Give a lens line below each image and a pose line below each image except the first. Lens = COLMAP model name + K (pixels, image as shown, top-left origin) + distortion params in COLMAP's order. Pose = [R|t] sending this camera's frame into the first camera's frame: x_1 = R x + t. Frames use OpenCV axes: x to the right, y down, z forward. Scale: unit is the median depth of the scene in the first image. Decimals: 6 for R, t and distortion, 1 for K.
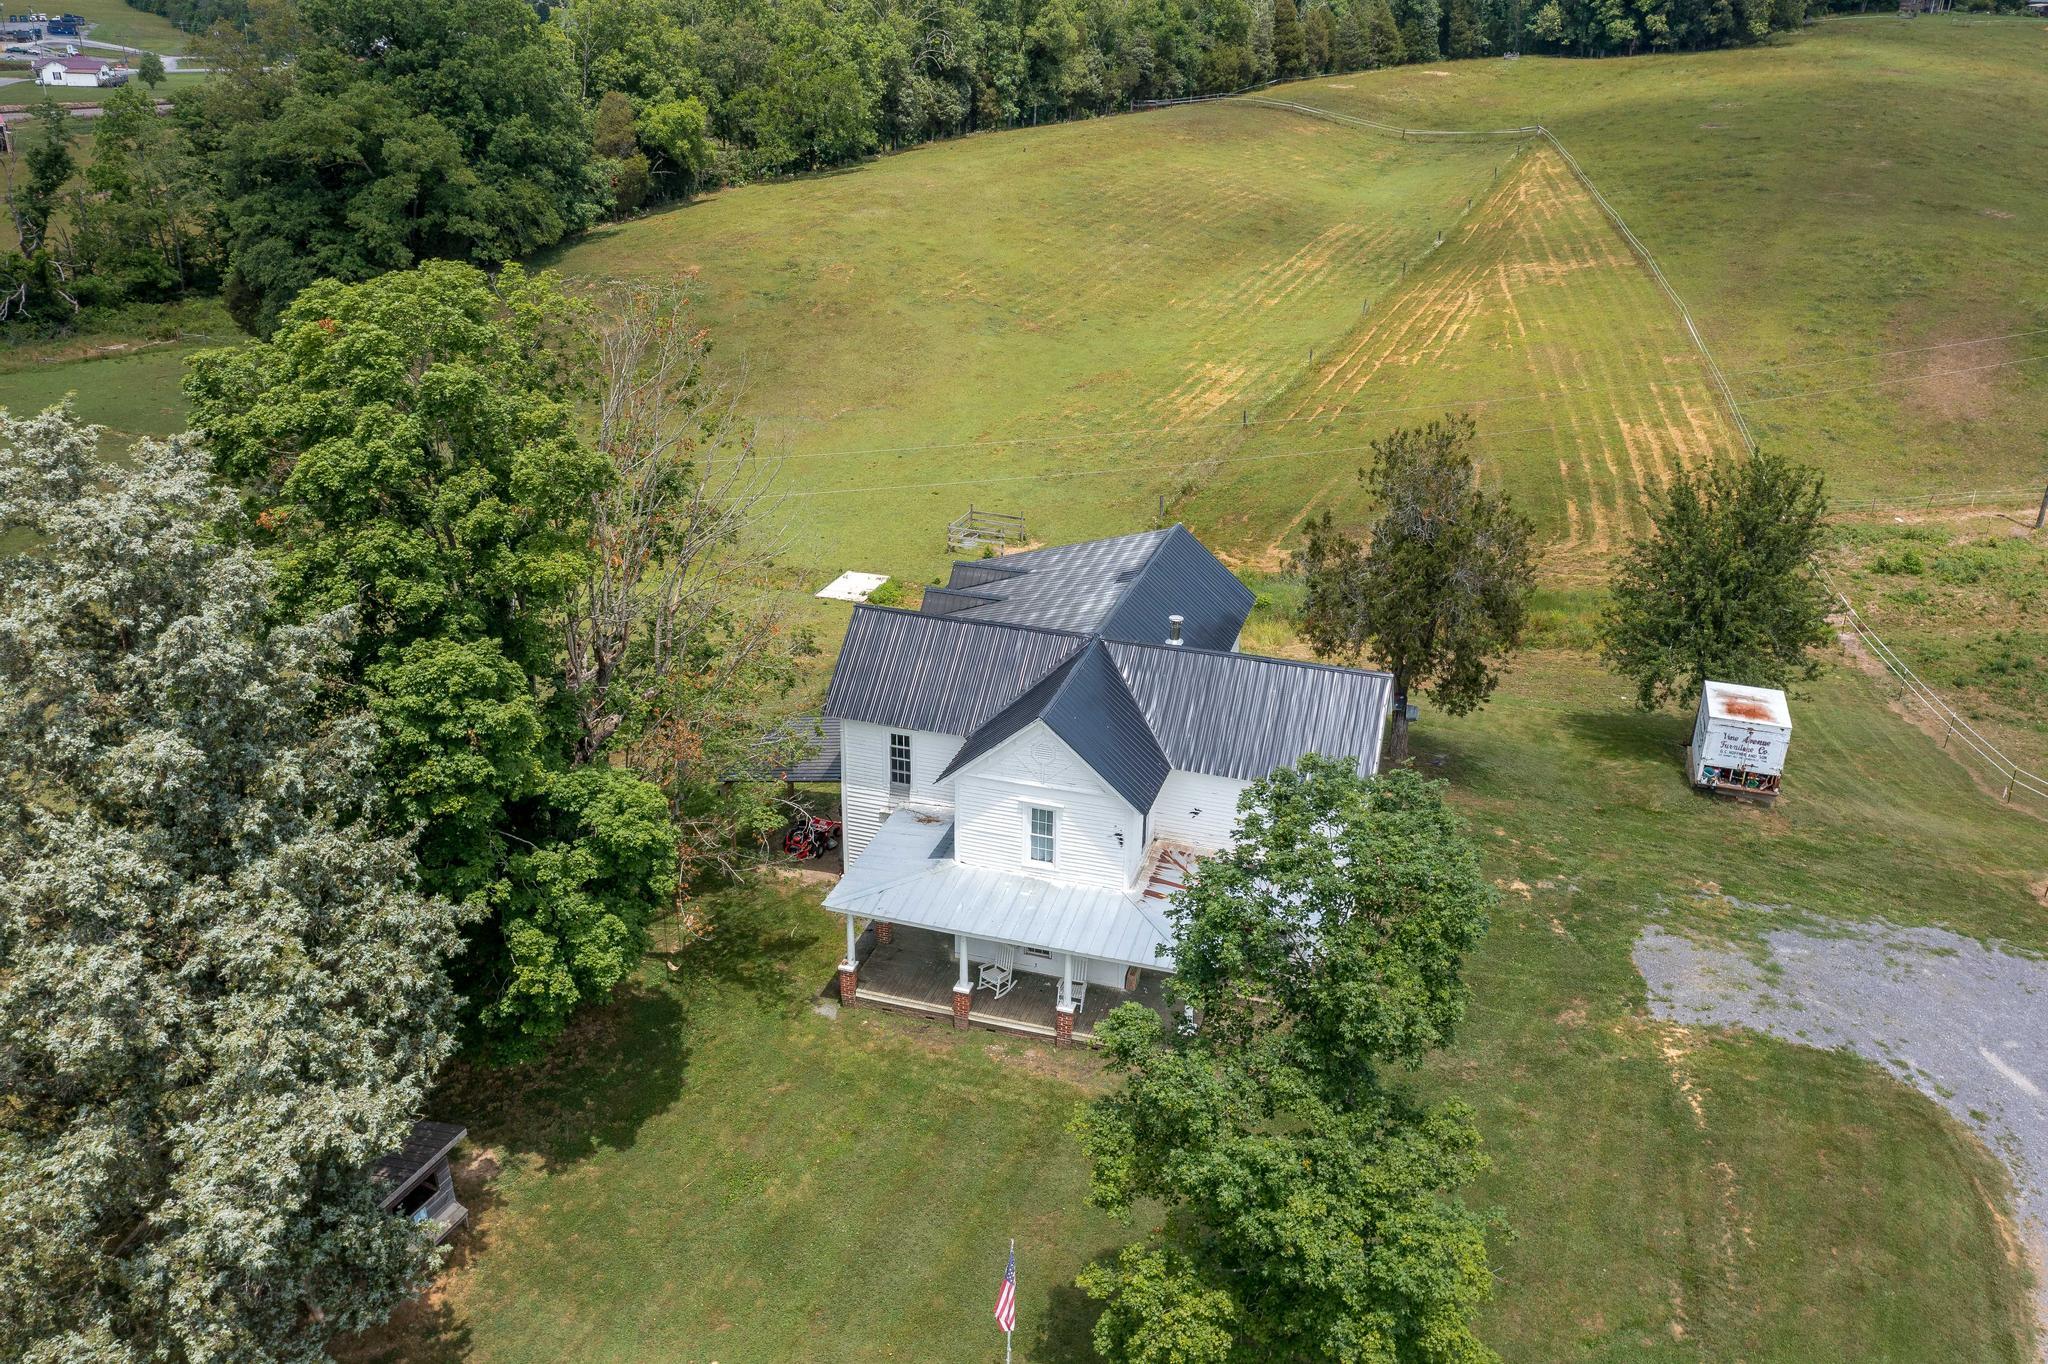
lens RADIAL K [[1609.6, 0, 1008.6], [0, 1609.6, 673.5], [0, 0, 1]] dist [-0.040787, 0.002620]
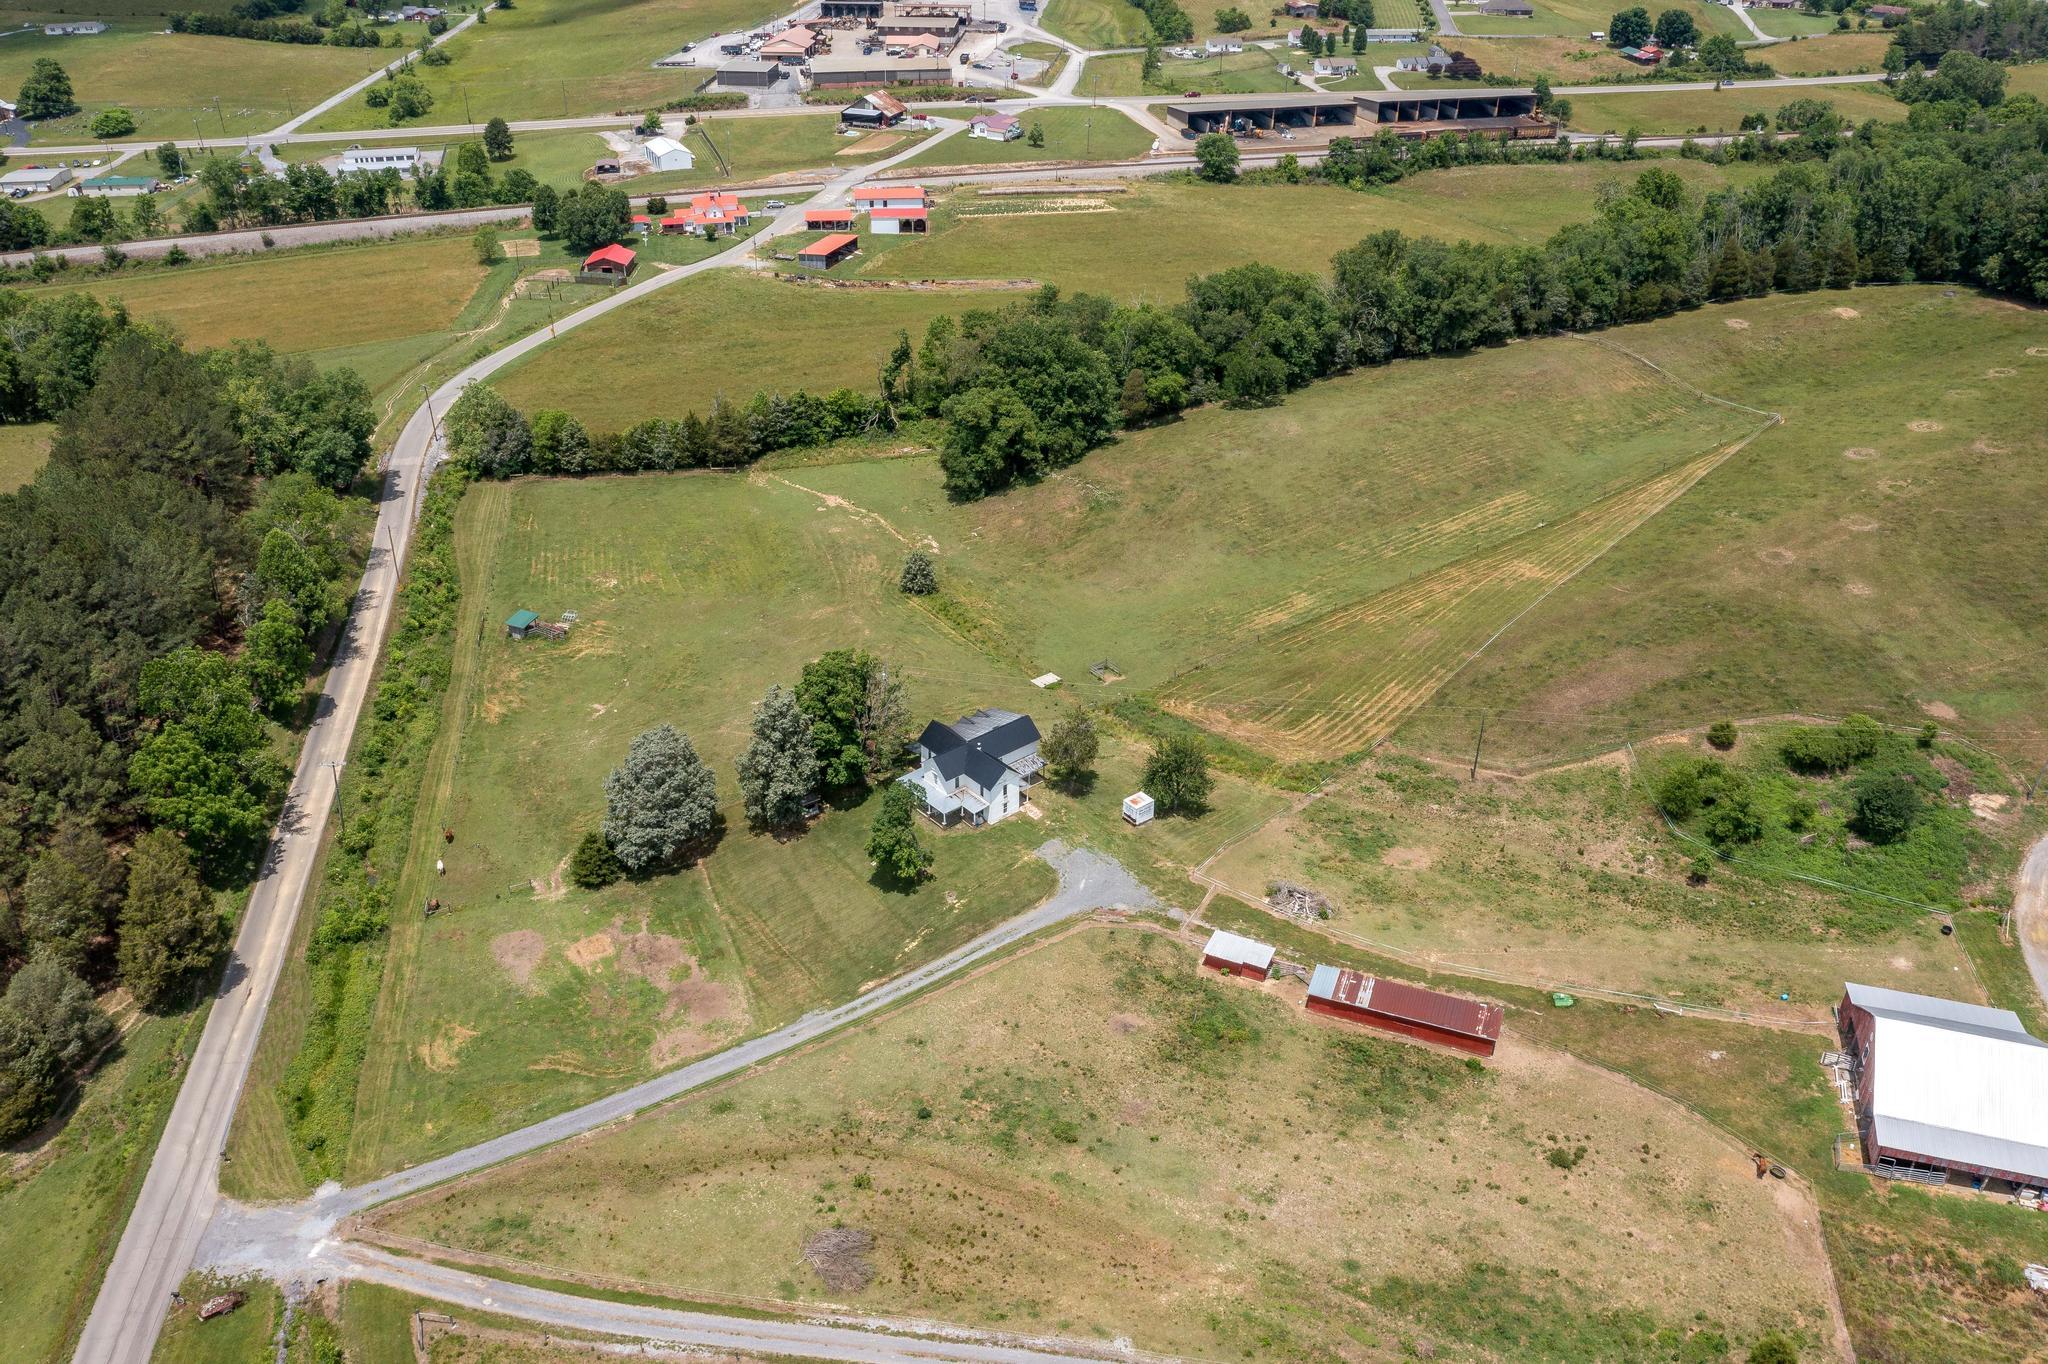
lens RADIAL K [[1609.6, 0, 1008.6], [0, 1609.6, 673.5], [0, 0, 1]] dist [-0.040787, 0.002620]
pose [[0.846576, 0.260157, -0.464358, 0.731139], [-0.205466, 0.964520, 0.165787, -0.326109], [0.491013, -0.044942, 0.869992, -0.962039]]
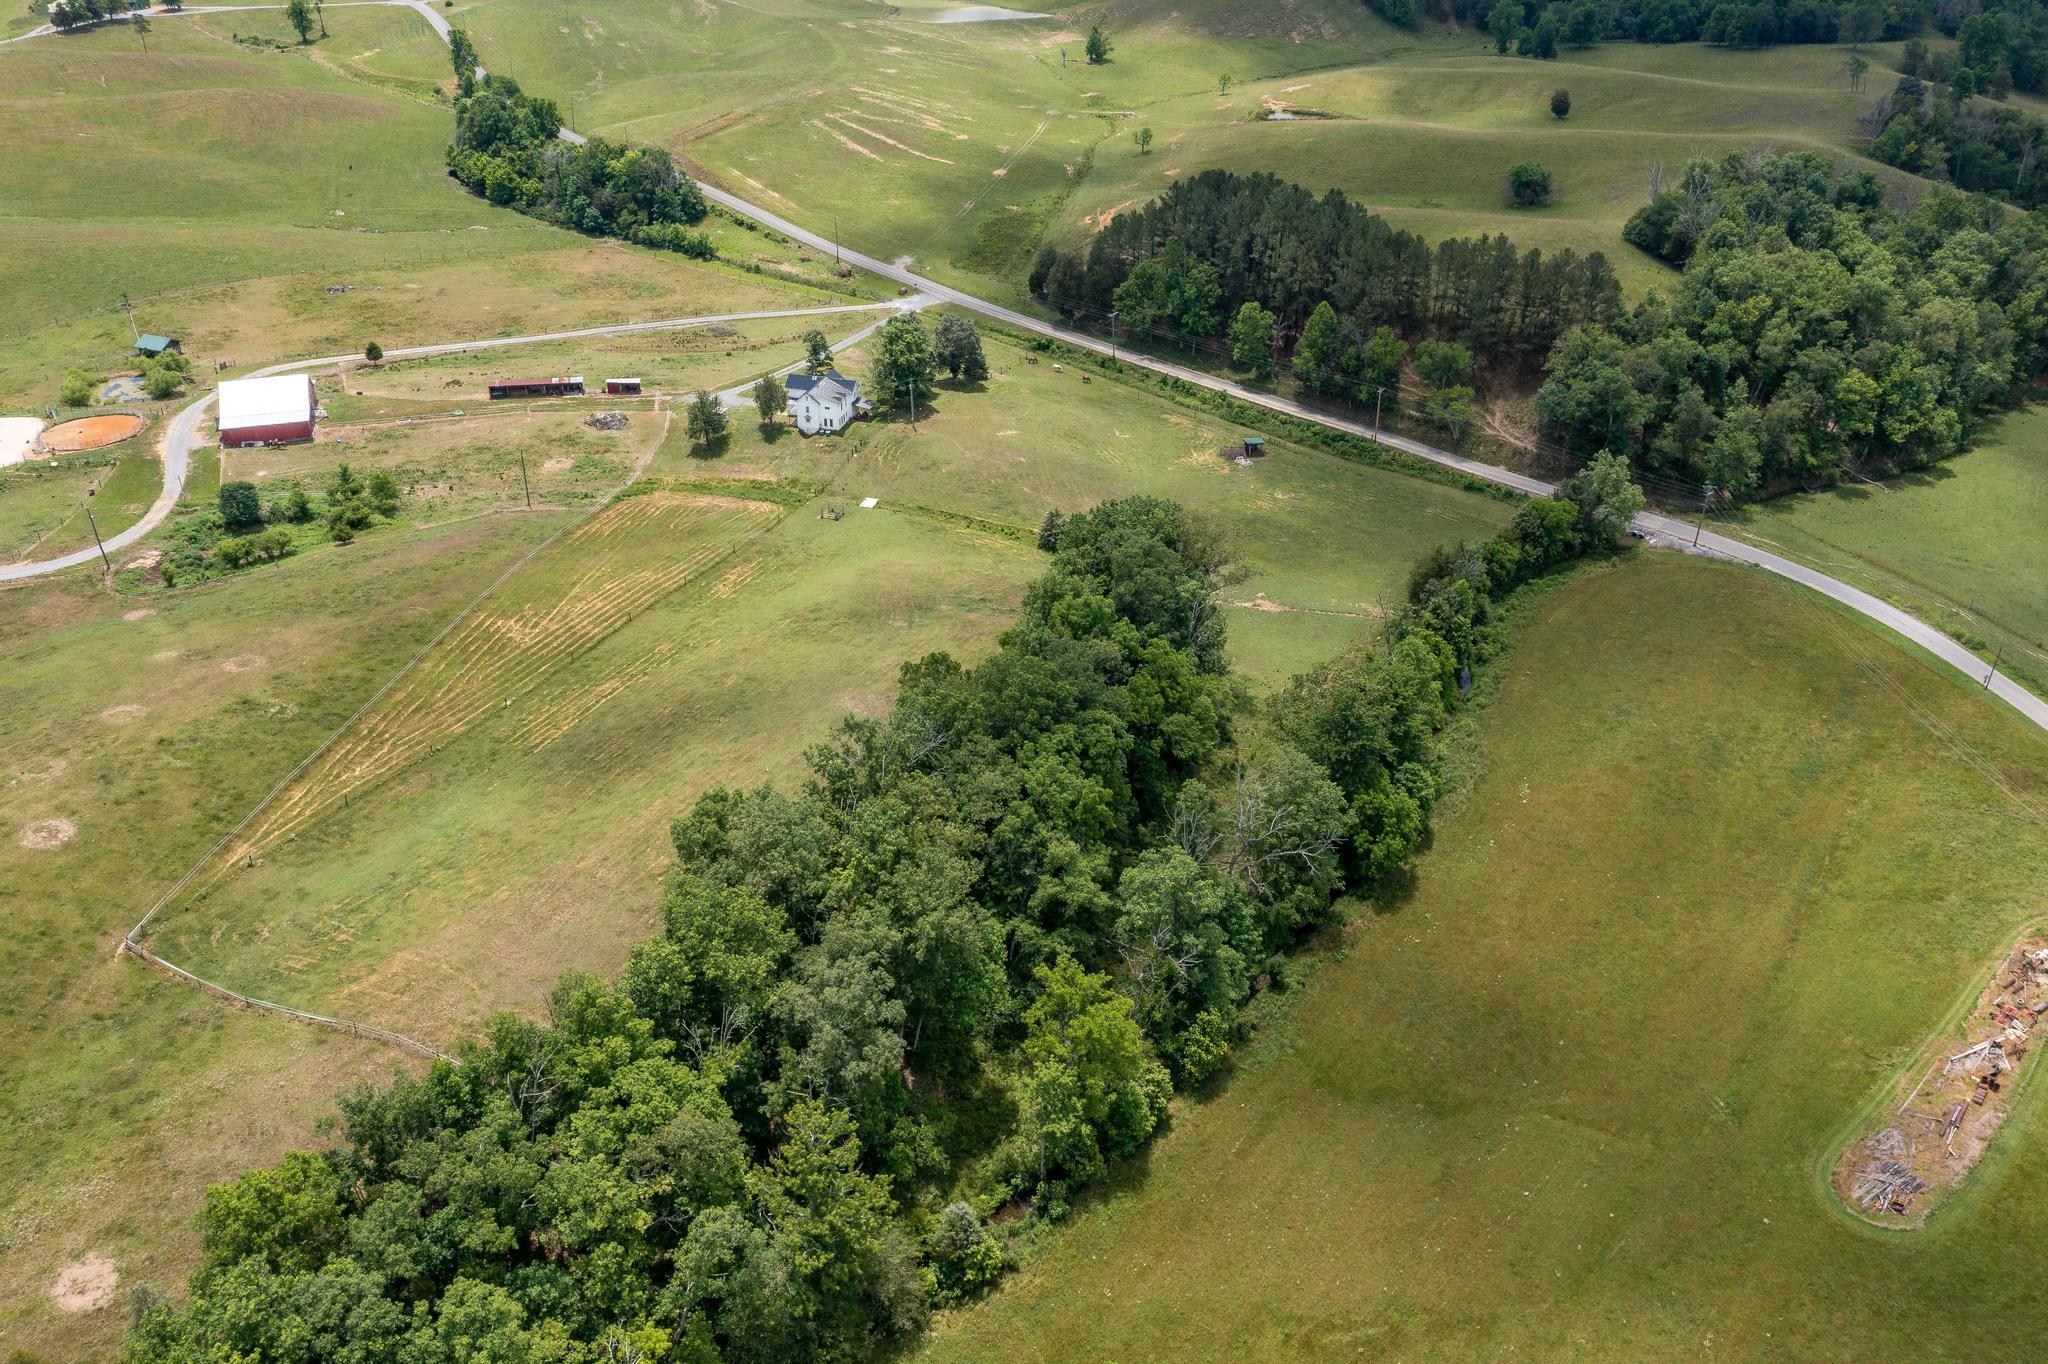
lens RADIAL K [[1609.6, 0, 1008.6], [0, 1609.6, 673.5], [0, 0, 1]] dist [-0.040787, 0.002620]
pose [[-0.998742, -0.000754, -0.050132, -0.141357], [-0.040797, 0.593443, 0.803842, -1.730541], [0.029145, 0.804876, -0.592727, 2.160277]]
